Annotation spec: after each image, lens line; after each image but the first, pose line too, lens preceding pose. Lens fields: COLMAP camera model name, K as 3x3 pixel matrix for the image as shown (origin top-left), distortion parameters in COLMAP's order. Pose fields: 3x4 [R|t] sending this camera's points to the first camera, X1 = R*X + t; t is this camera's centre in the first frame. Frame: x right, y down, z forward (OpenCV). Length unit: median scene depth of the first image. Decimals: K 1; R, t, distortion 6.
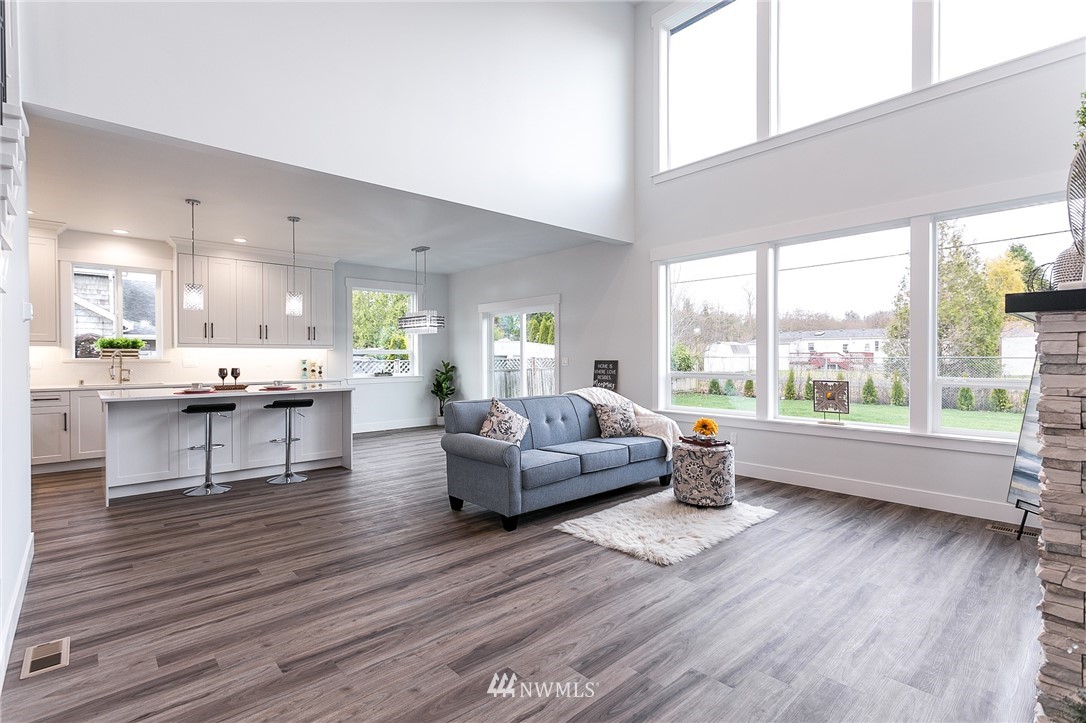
lens RADIAL K [[511.0, 0, 533.6], [0, 511.0, 357.2], [0, 0, 1]] dist [0.005122, 0.000998]
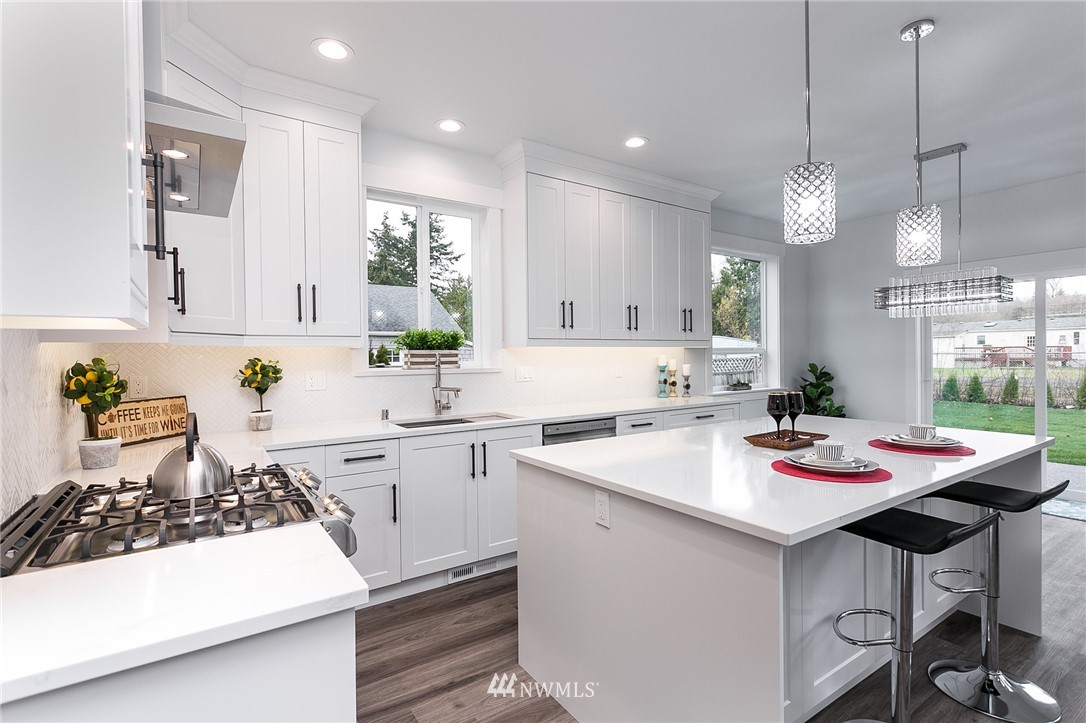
lens RADIAL K [[511.0, 0, 547.2], [0, 511.0, 360.0], [0, 0, 1]] dist [0.005122, 0.000998]
pose [[0.990749, -0.004572, -0.135631, -0.073755], [0.006146, 0.999919, 0.011186, -0.001303], [0.135568, -0.011916, 0.990696, 0.057217]]
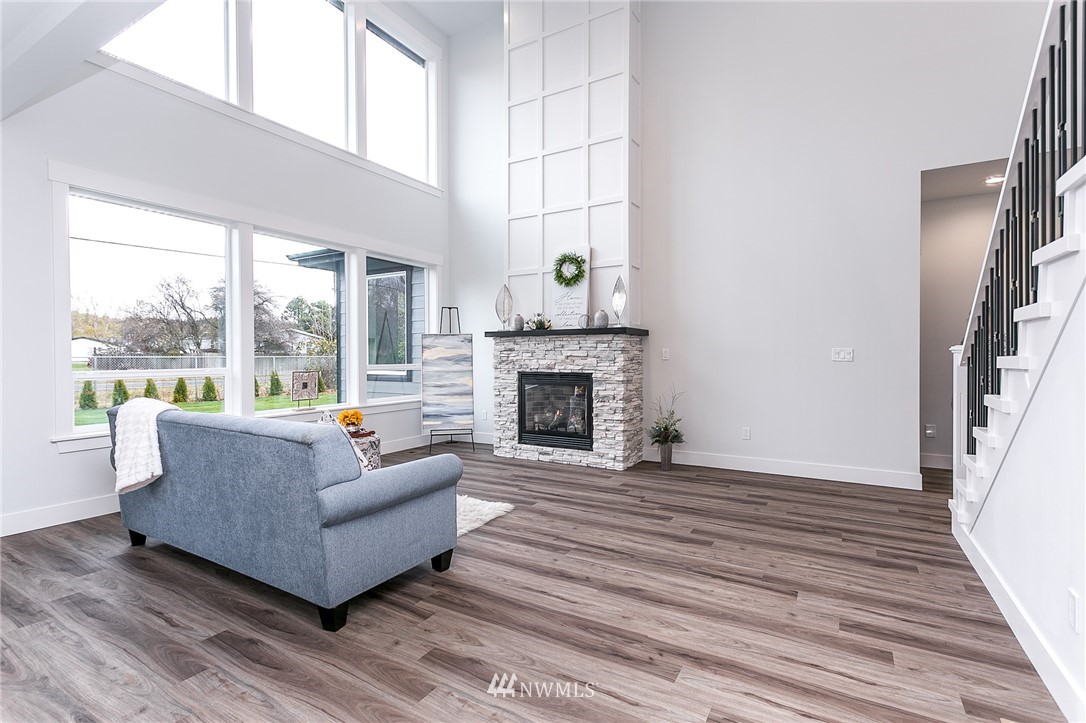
lens RADIAL K [[511.0, 0, 549.0], [0, 511.0, 359.3], [0, 0, 1]] dist [0.005122, 0.000998]
pose [[-0.314323, -0.001832, 0.949314, -1.622182], [0.004790, 0.999982, 0.003516, 0.045512], [-0.949304, 0.005652, -0.314308, 2.151340]]
